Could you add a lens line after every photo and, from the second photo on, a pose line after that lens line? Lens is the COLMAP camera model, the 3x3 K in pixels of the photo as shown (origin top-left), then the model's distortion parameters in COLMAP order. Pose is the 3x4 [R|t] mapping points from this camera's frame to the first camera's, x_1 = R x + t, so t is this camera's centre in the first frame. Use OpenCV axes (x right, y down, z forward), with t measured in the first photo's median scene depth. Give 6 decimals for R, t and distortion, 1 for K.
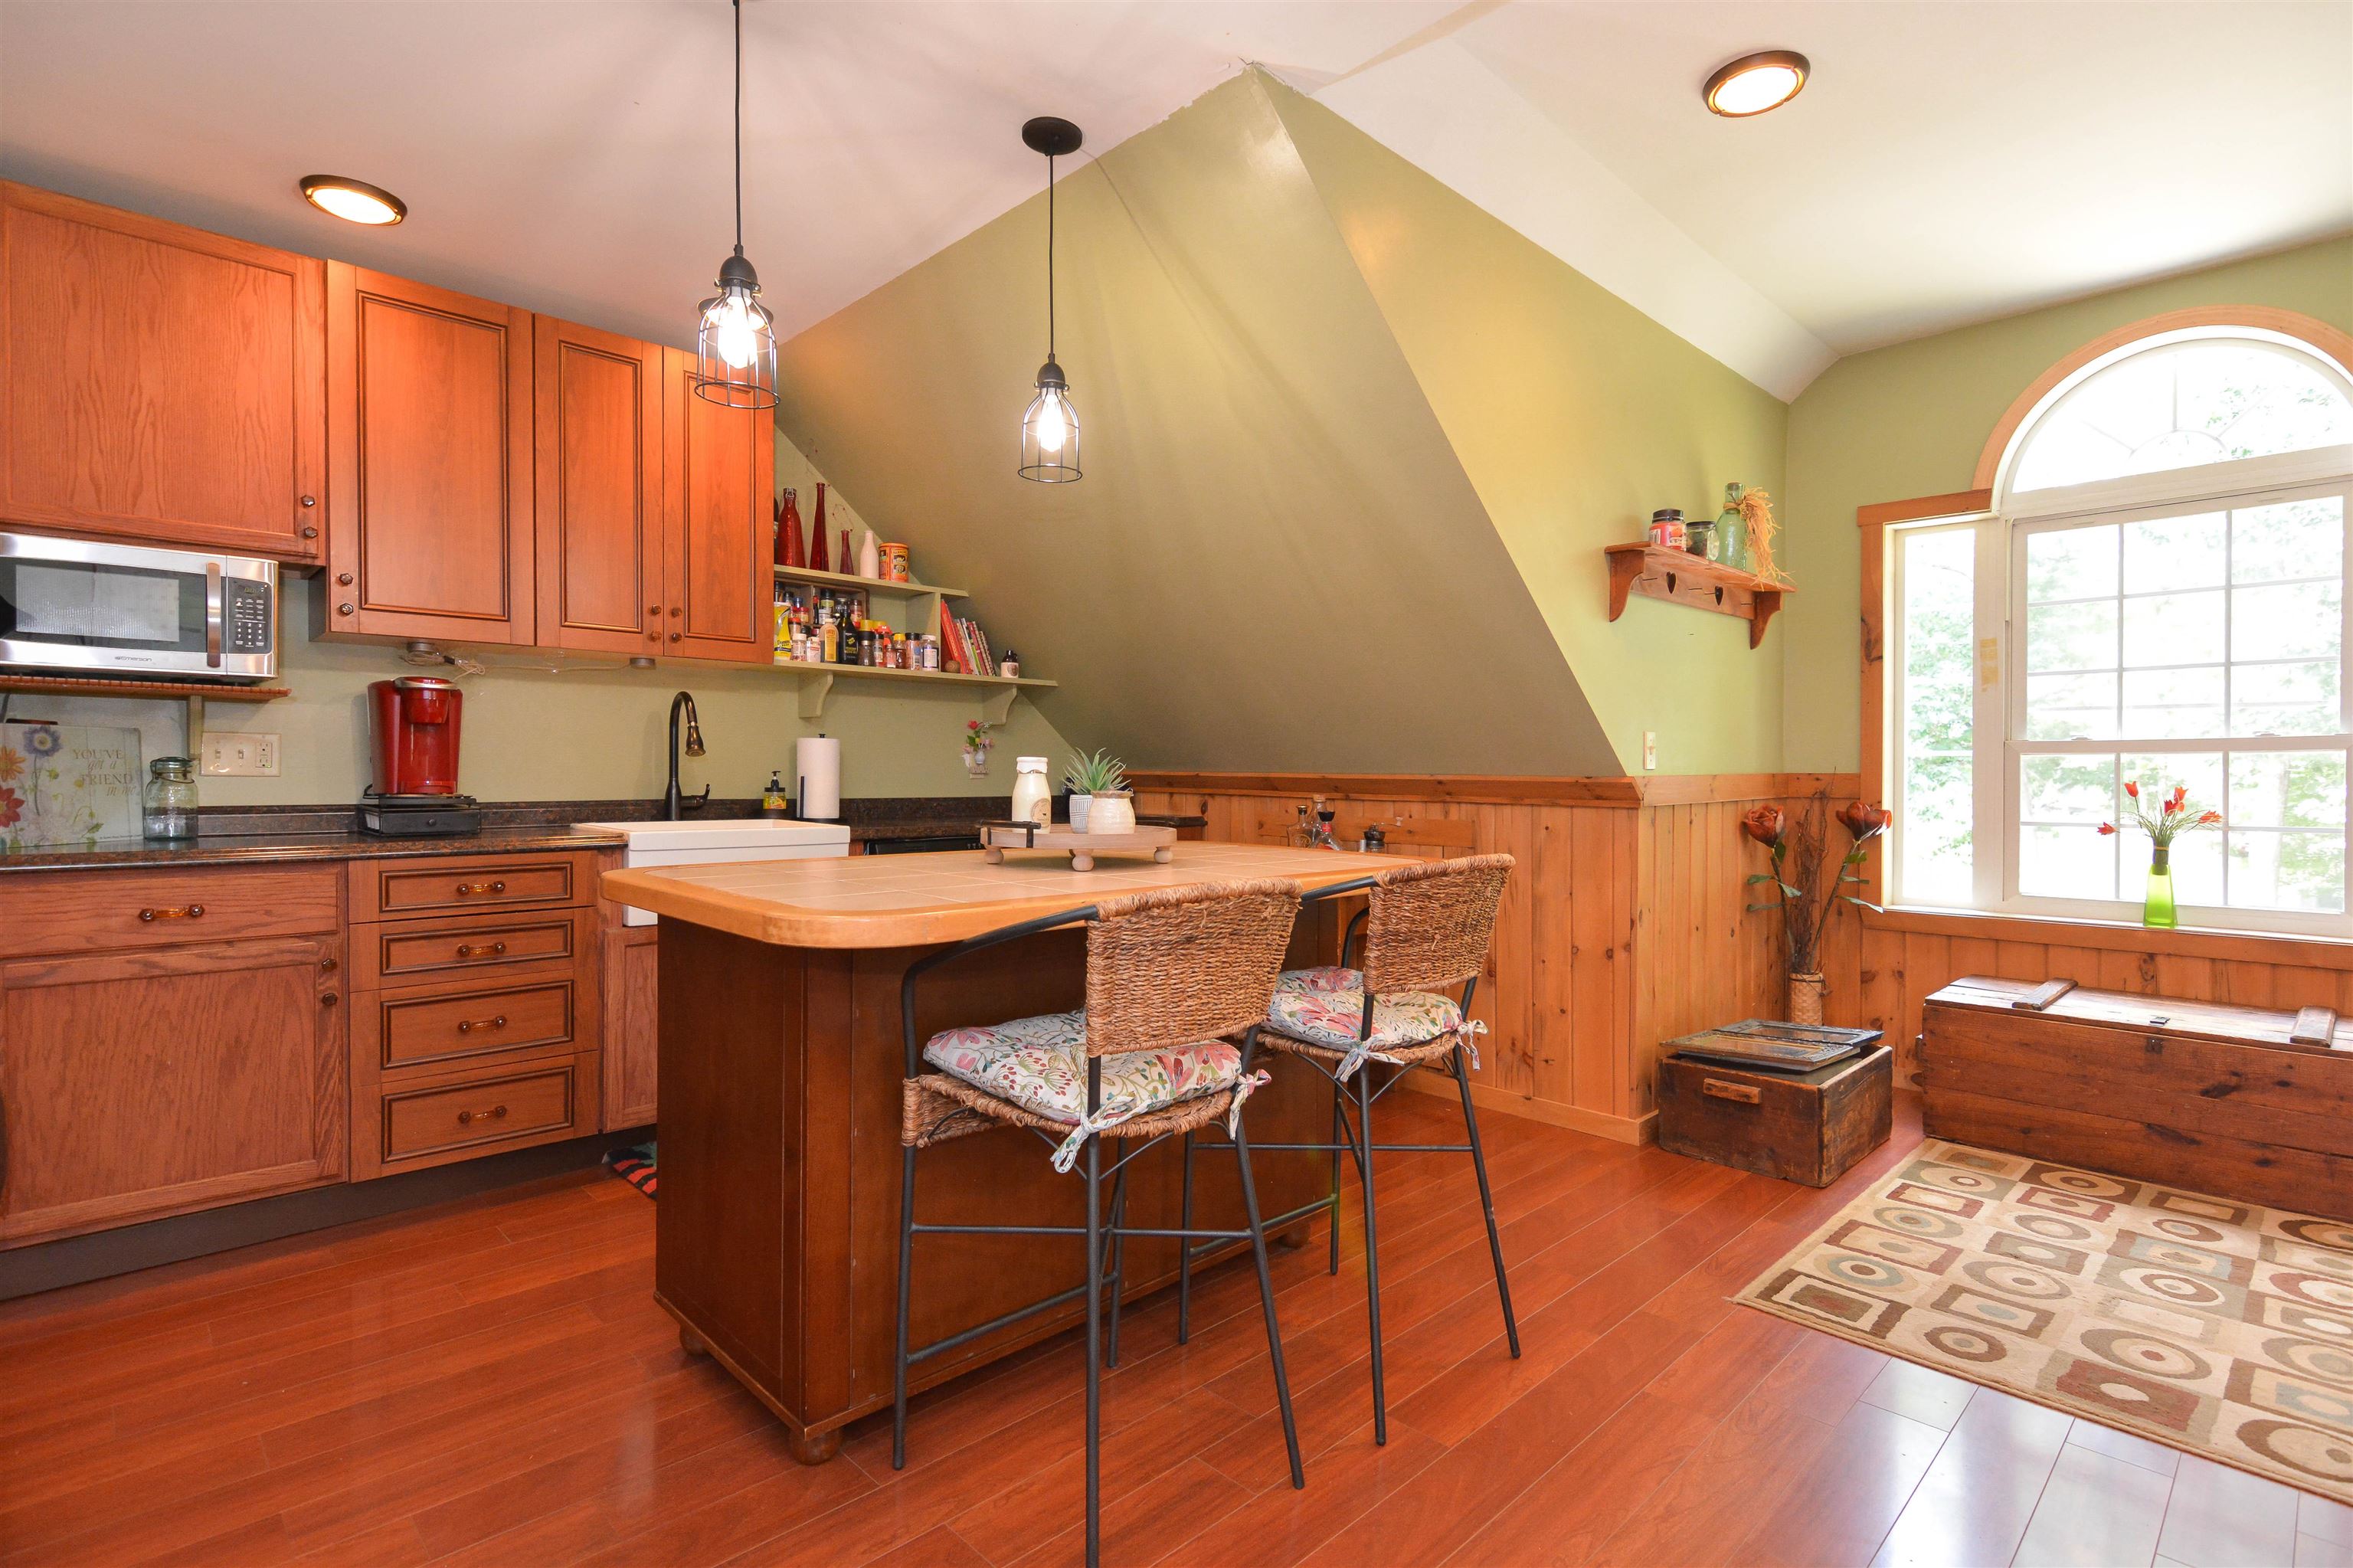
lens RADIAL K [[1119.1, 0, 1165.2], [0, 1119.1, 794.9], [0, 0, 1]] dist [0.000085, -0.000276]
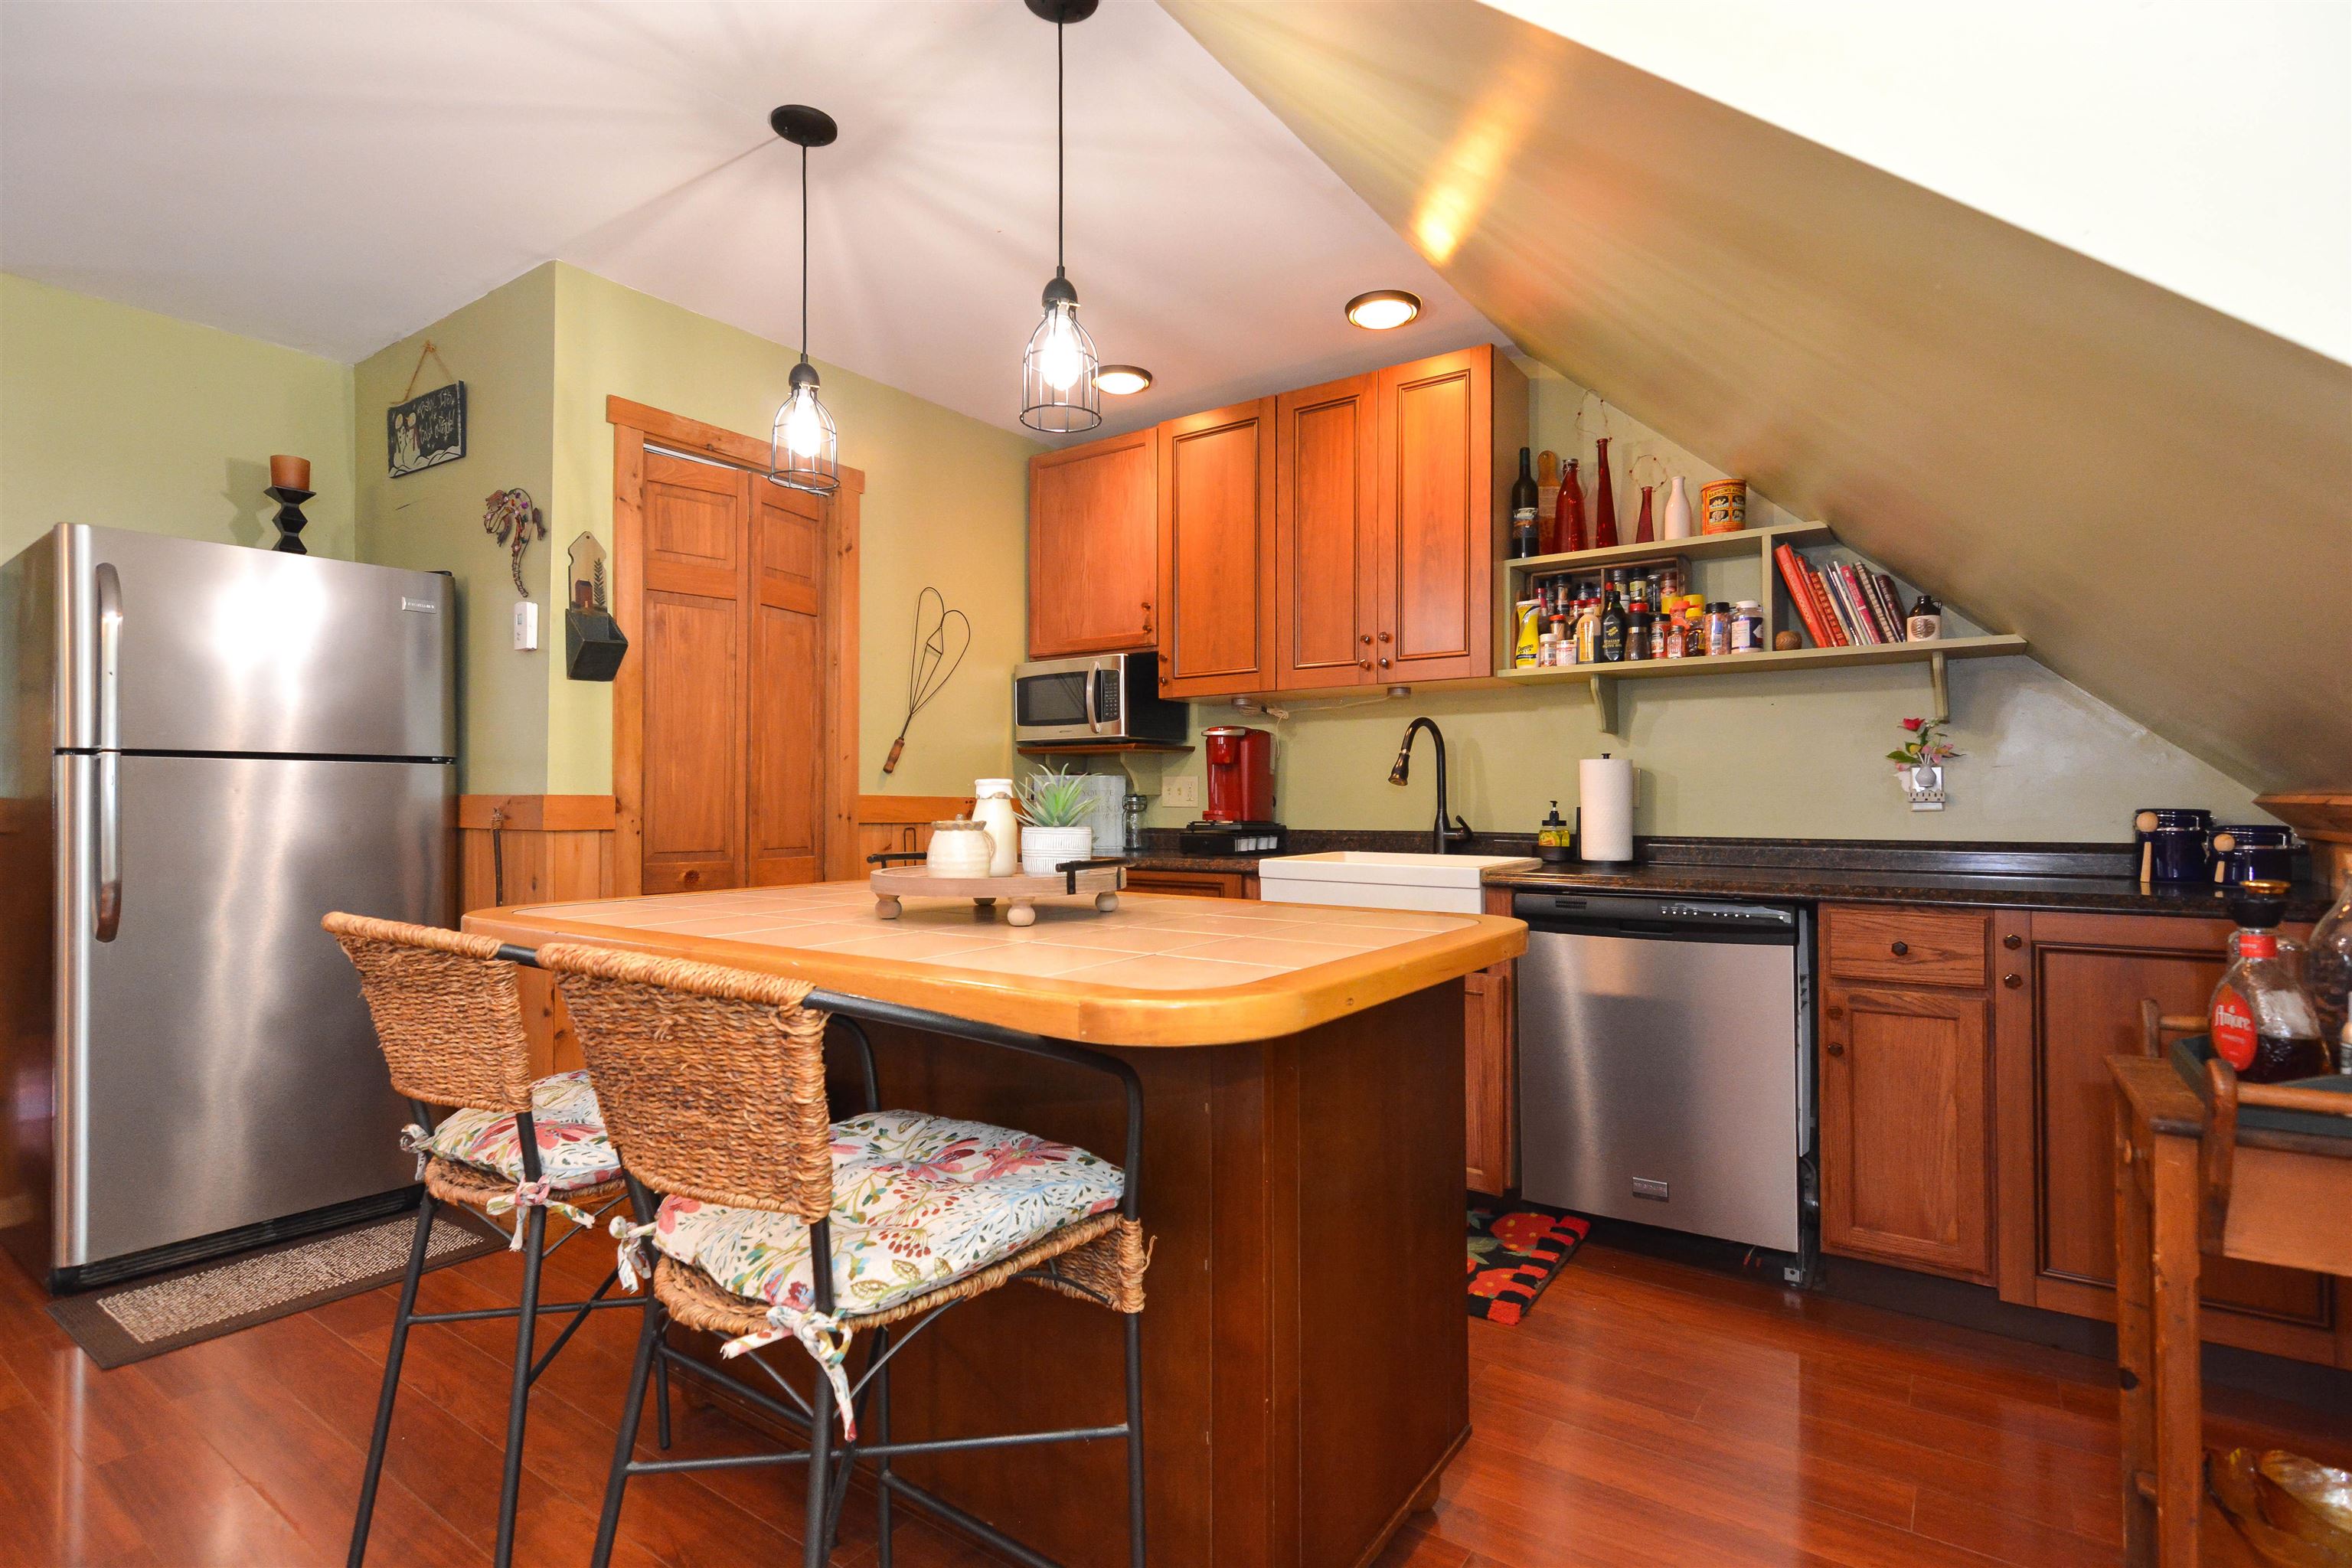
lens RADIAL K [[1124.5, 0, 1212.5], [0, 1124.5, 791.7], [0, 0, 1]] dist [0.003856, 0.011379]
pose [[0.197397, -0.015453, -0.980202, 0.471660], [-0.017553, 0.999660, -0.019294, -0.008241], [0.980167, 0.021014, 0.197058, 0.644080]]
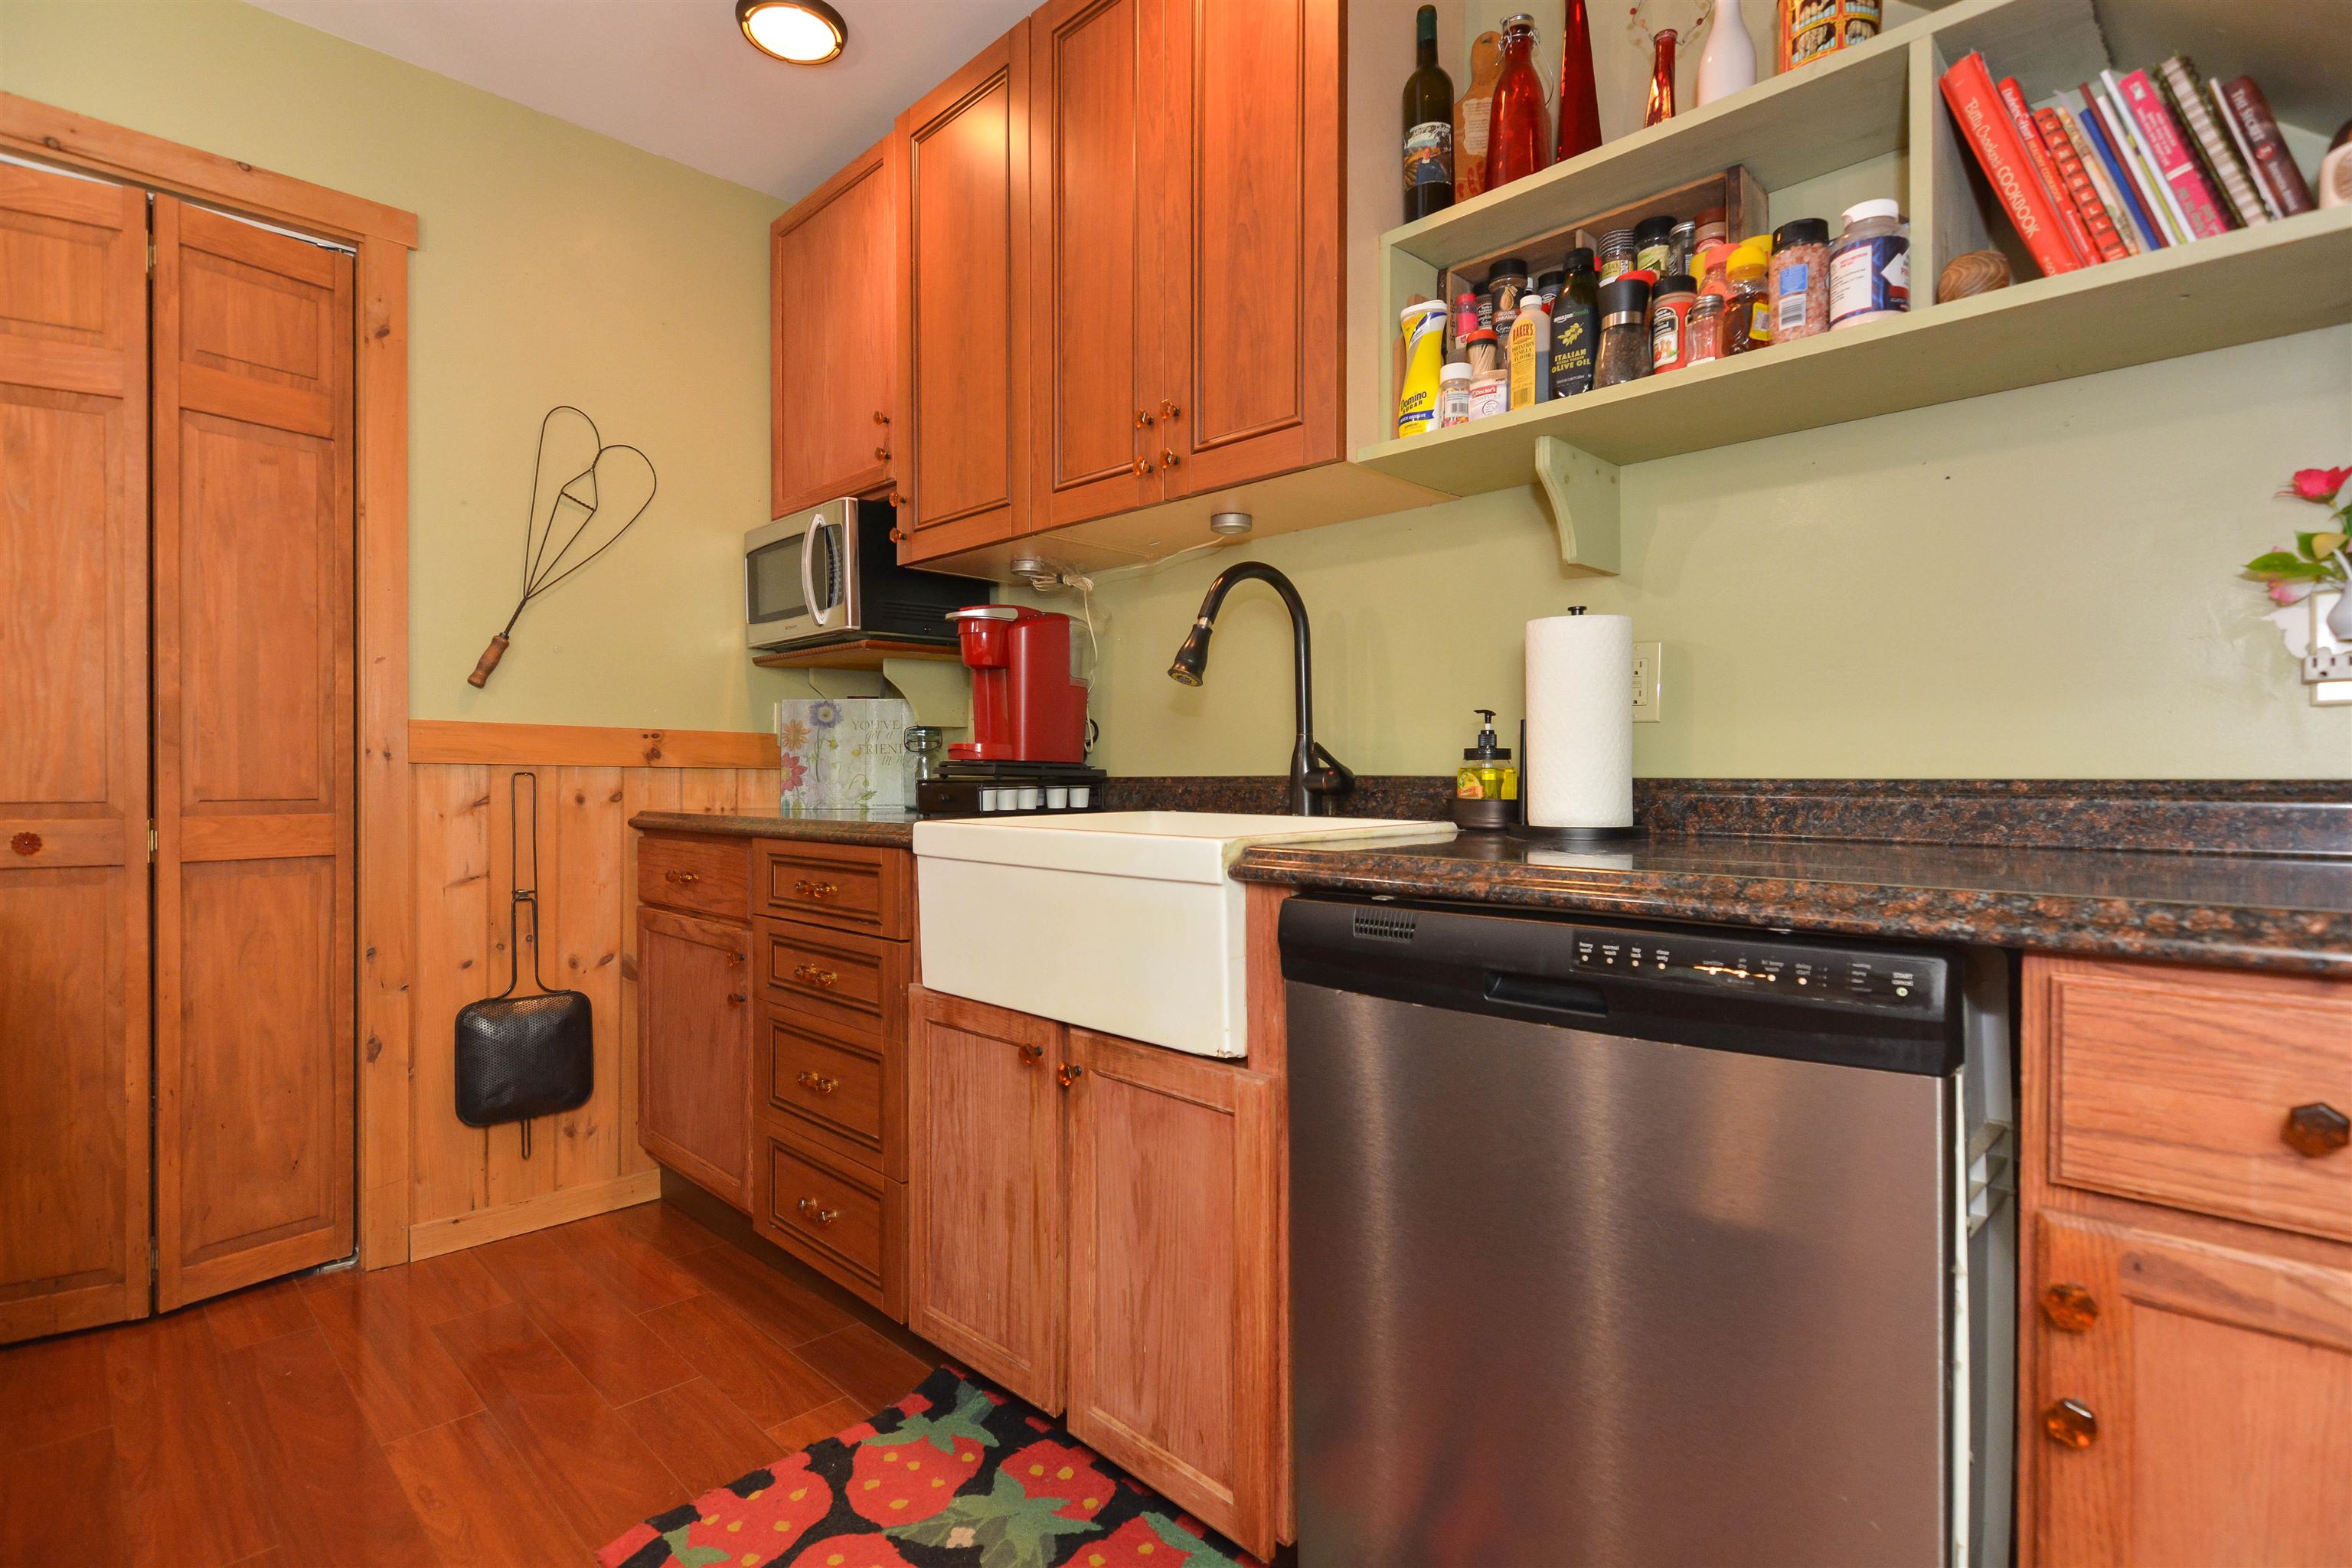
lens RADIAL K [[1147.4, 0, 1200.7], [0, 1147.4, 788.1], [0, 0, 1]] dist [-0.000975, -0.001256]
pose [[0.021446, 0.004130, -0.999761, 0.093331], [-0.019145, 0.999810, 0.003719, 0.009661], [0.999587, 0.019060, 0.021521, 0.974910]]
